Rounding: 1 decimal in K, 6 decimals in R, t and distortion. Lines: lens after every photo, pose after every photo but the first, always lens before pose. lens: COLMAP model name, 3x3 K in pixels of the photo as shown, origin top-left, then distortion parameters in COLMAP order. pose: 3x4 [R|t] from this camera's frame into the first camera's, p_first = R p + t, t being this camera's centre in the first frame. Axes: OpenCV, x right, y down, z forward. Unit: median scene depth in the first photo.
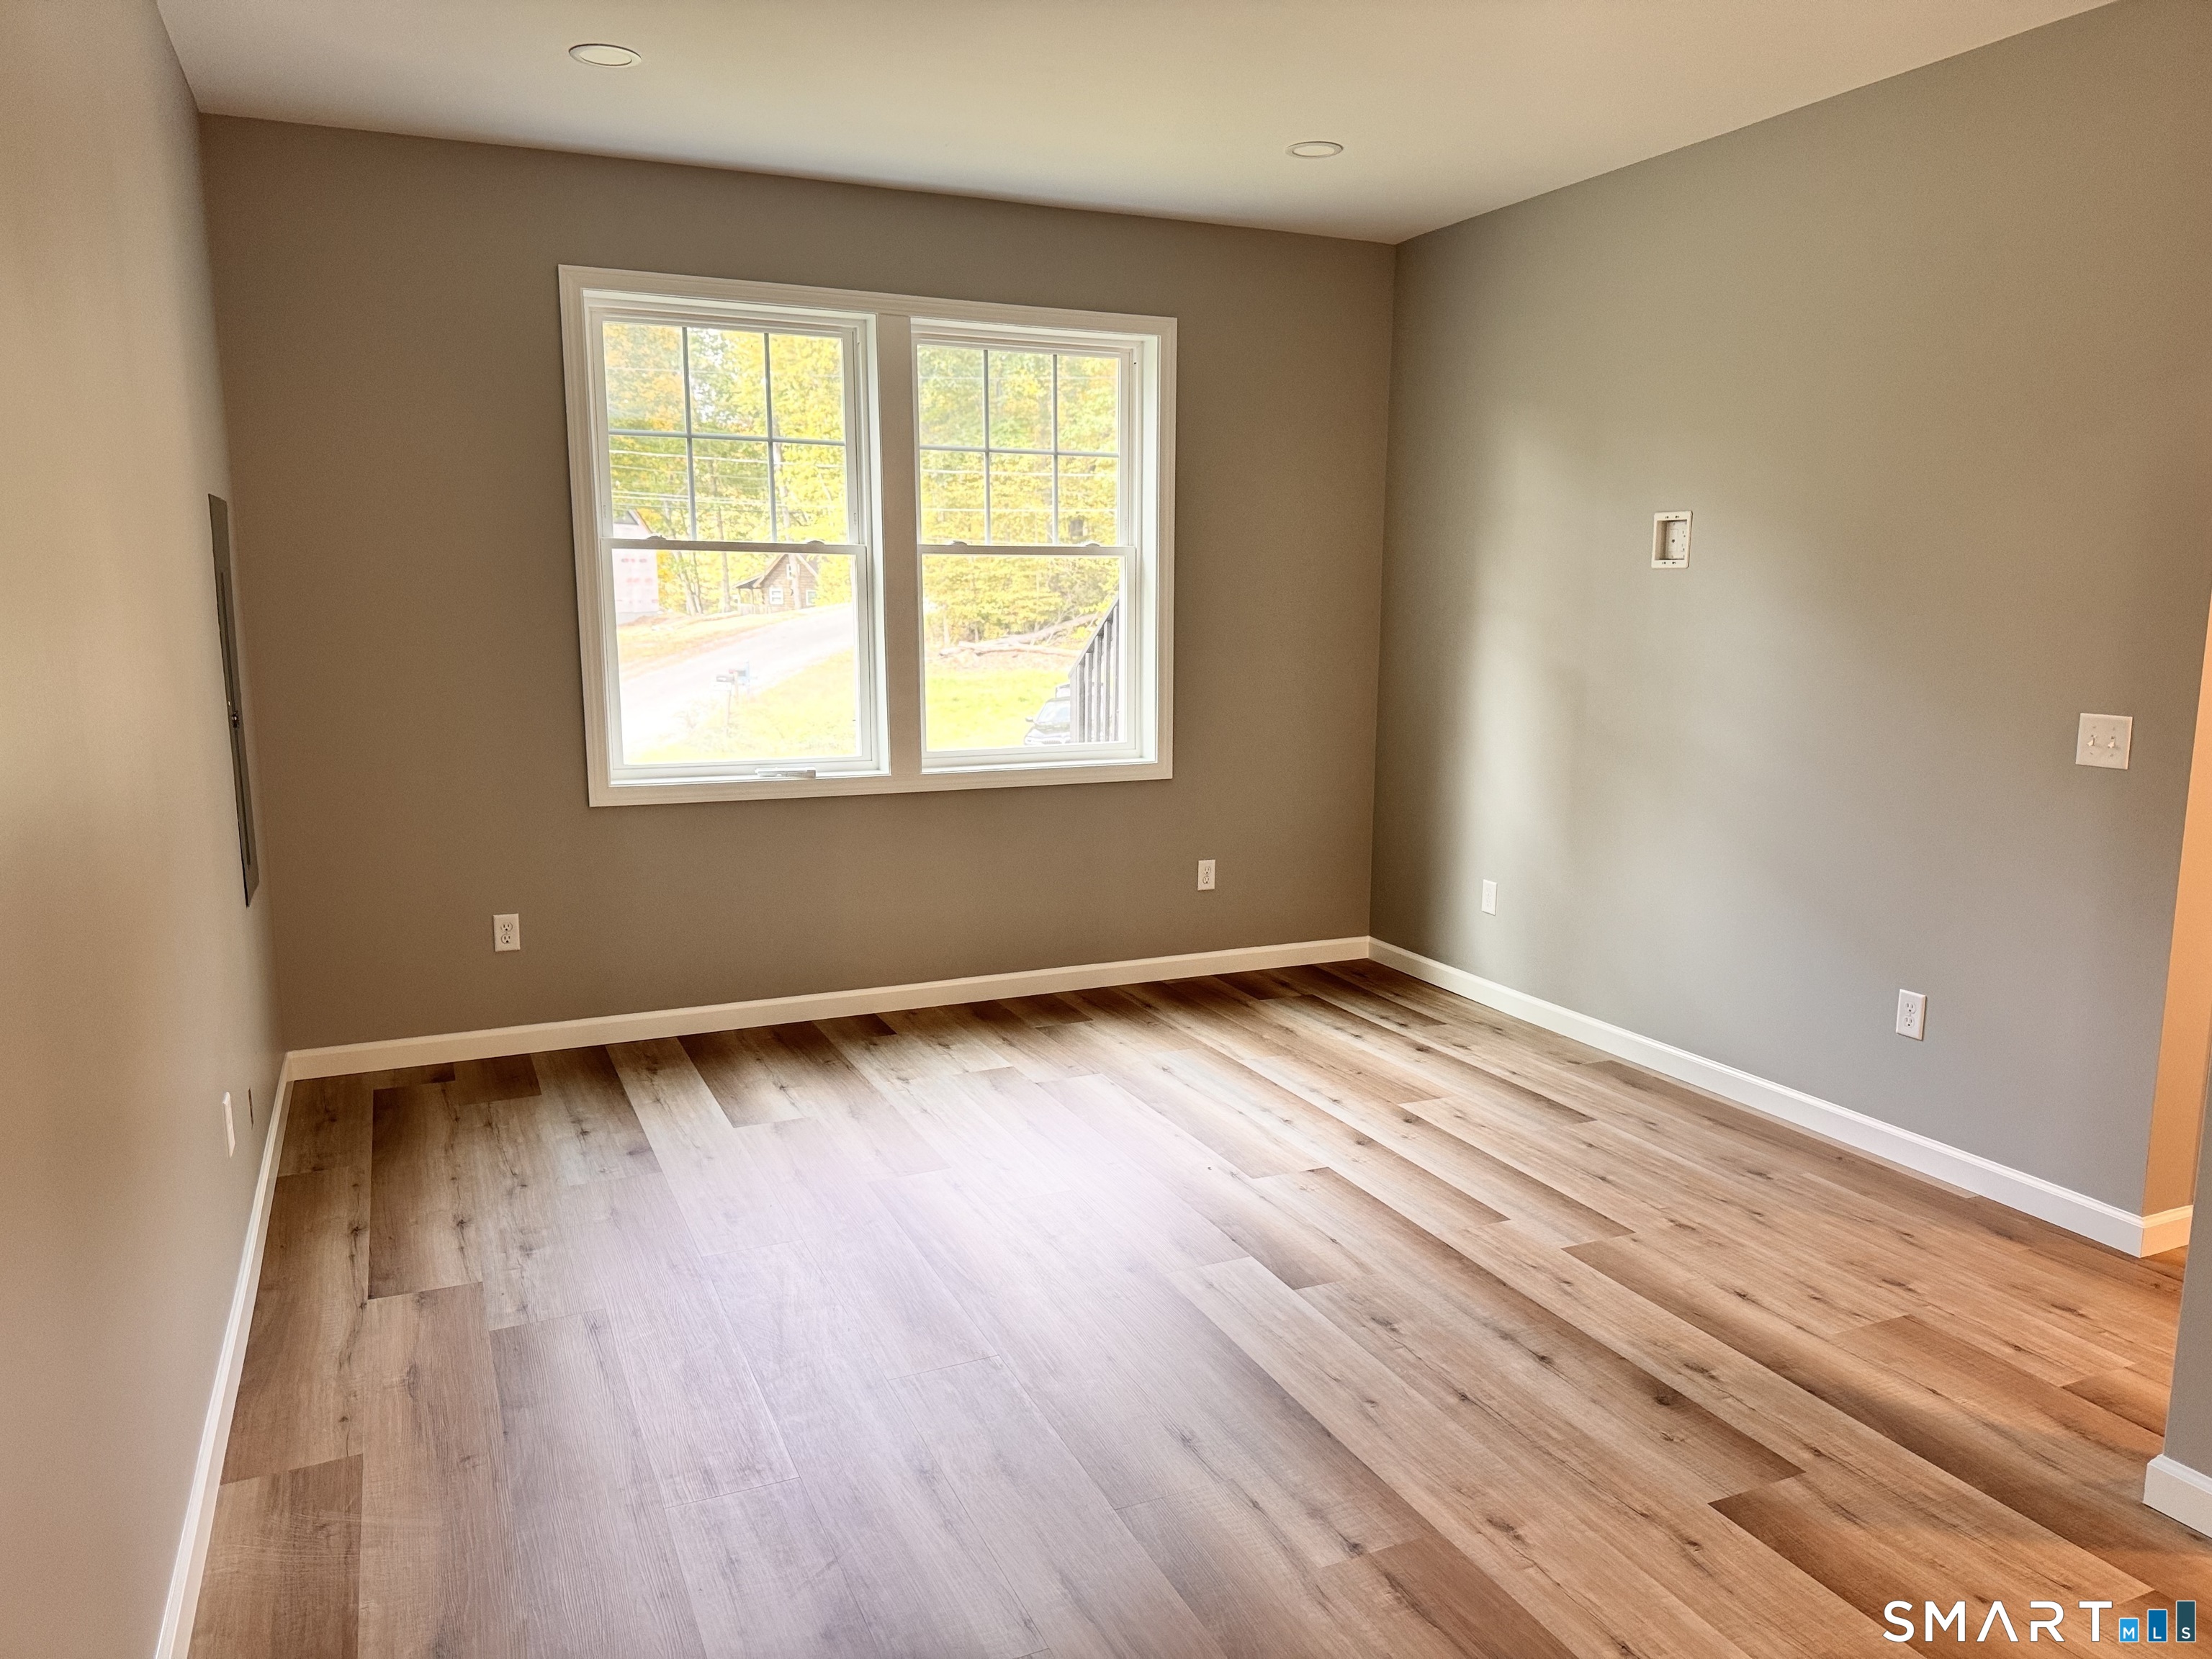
lens RADIAL K [[1532.7, 0, 1106.0], [0, 1532.7, 837.8], [0, 0, 1]] dist [-0.004879, -0.002154]
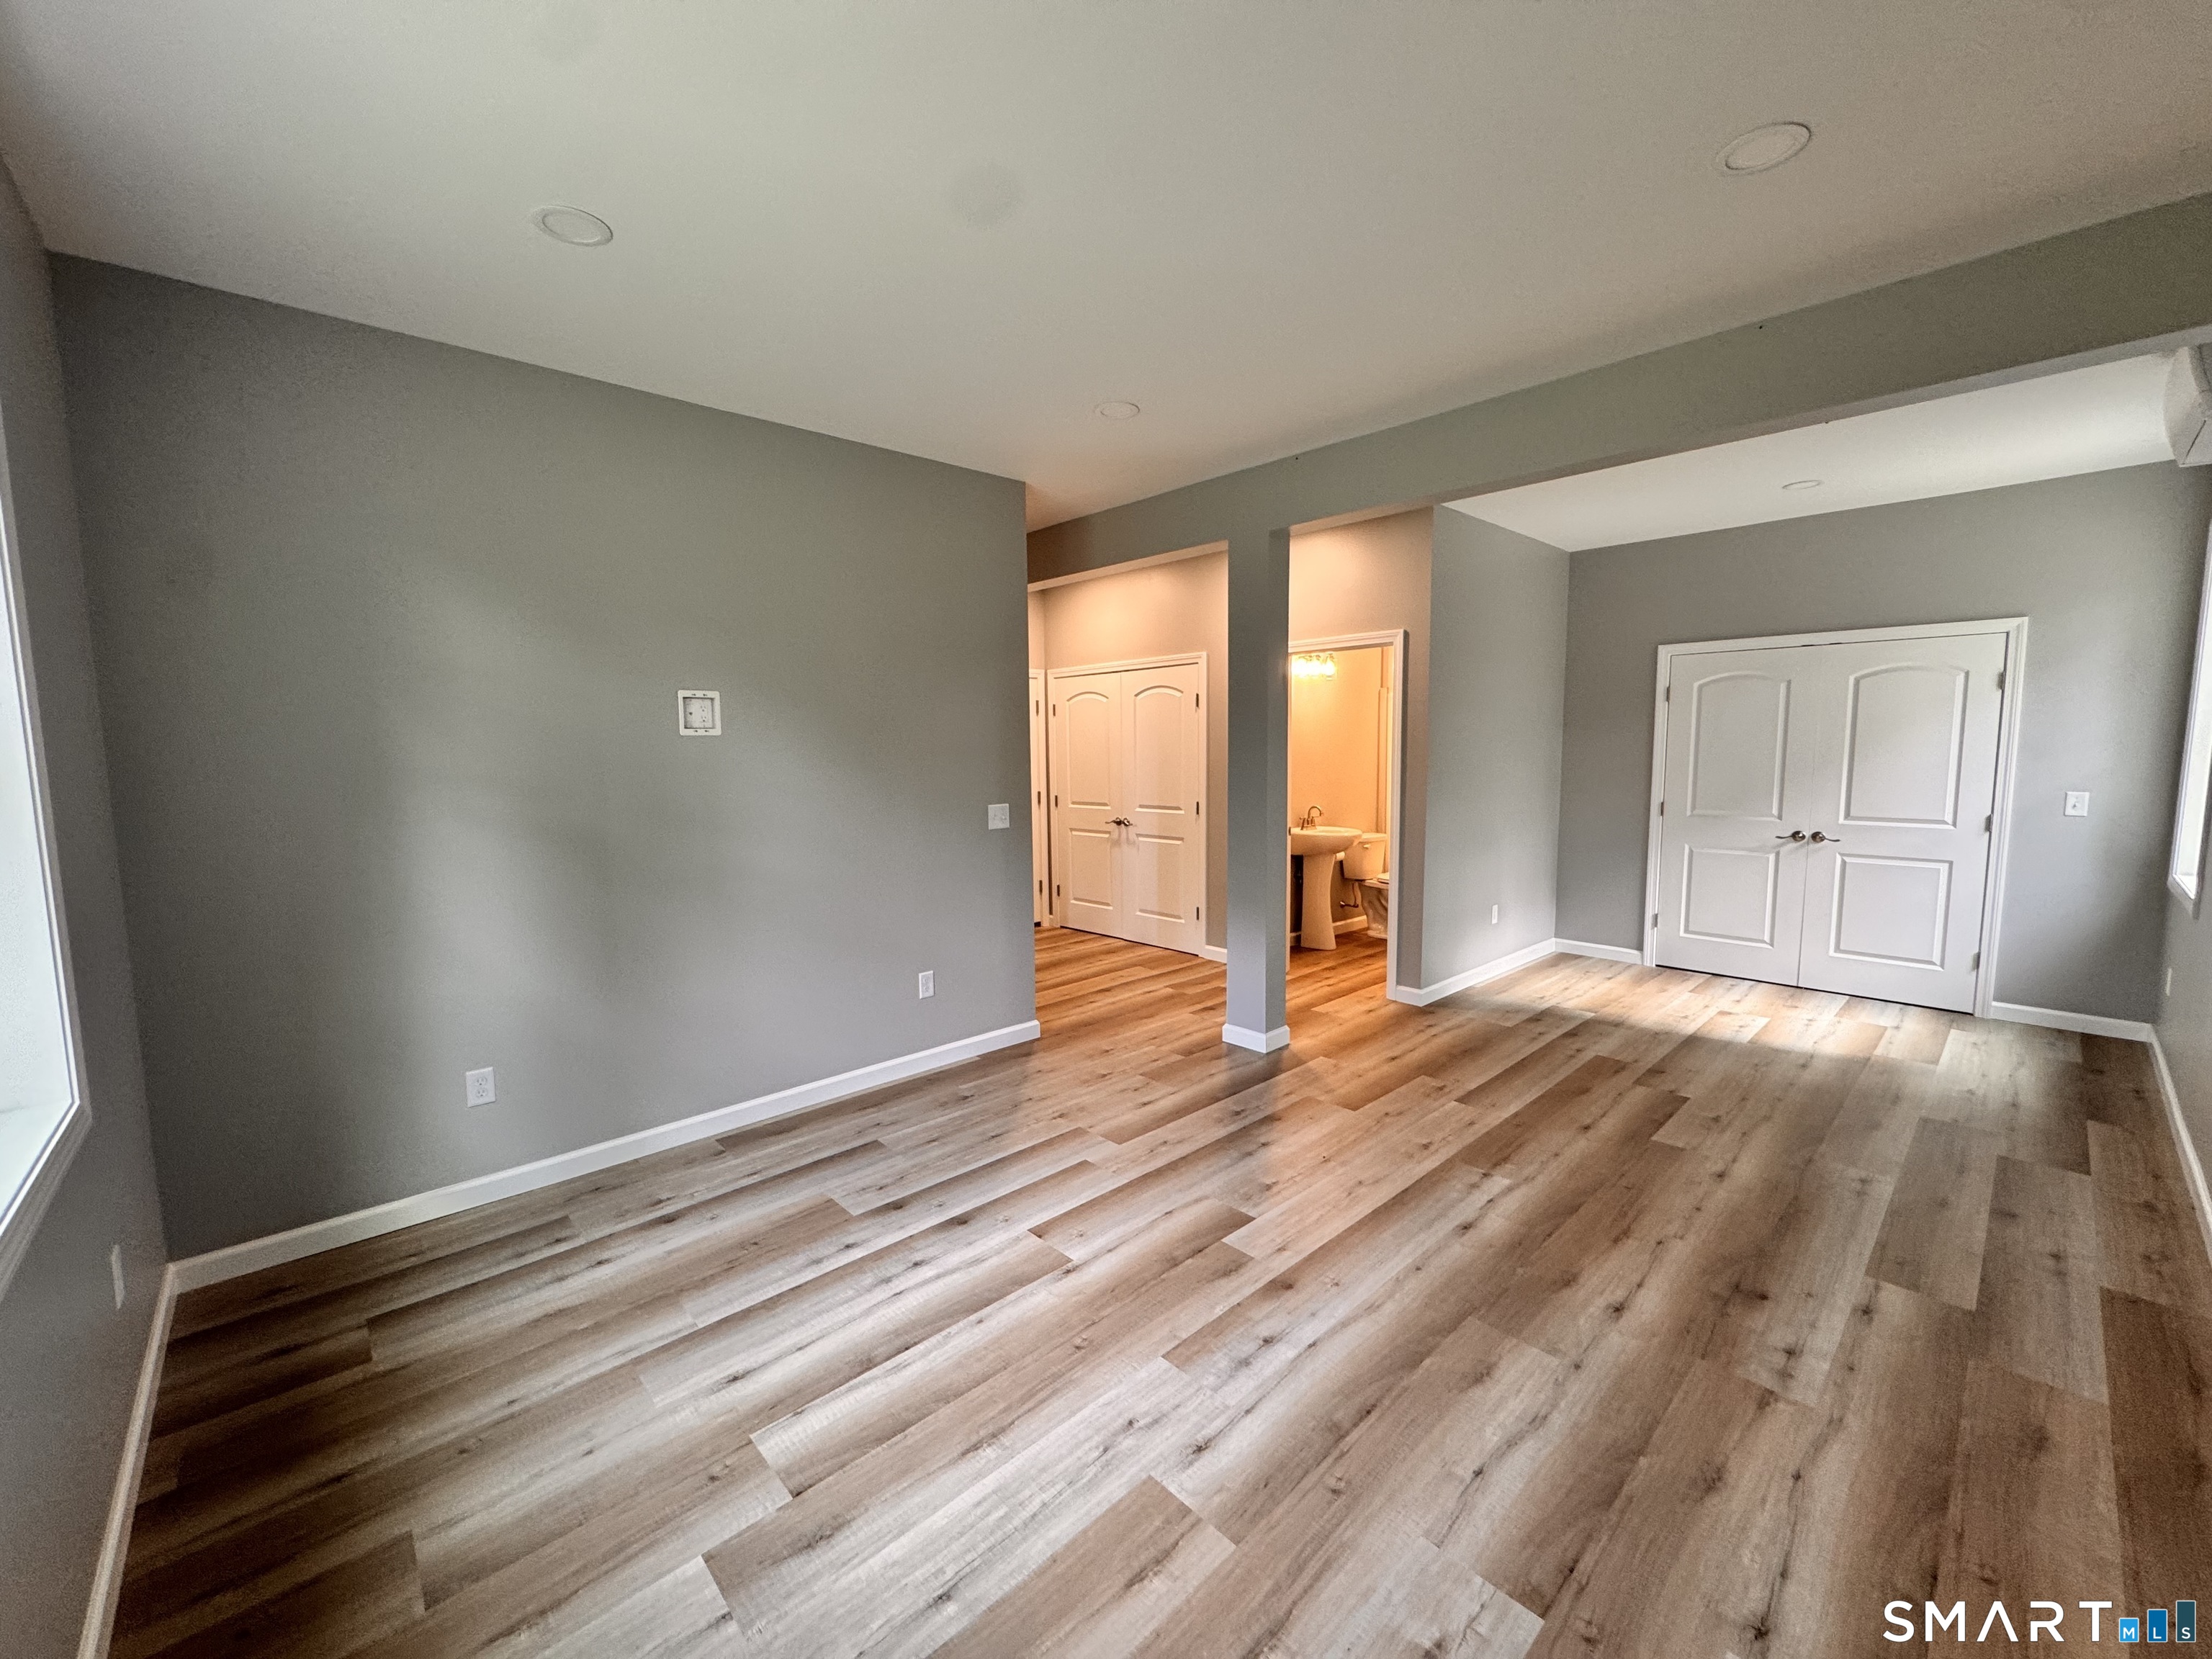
lens RADIAL K [[881.3, 0, 1098.0], [0, 881.3, 818.9], [0, 0, 1]] dist [-0.001353, -0.000544]
pose [[-0.319144, -0.081986, 0.944153, -0.452080], [0.161087, 0.977061, 0.139294, -0.169107], [-0.933915, 0.196546, -0.298617, 0.997075]]
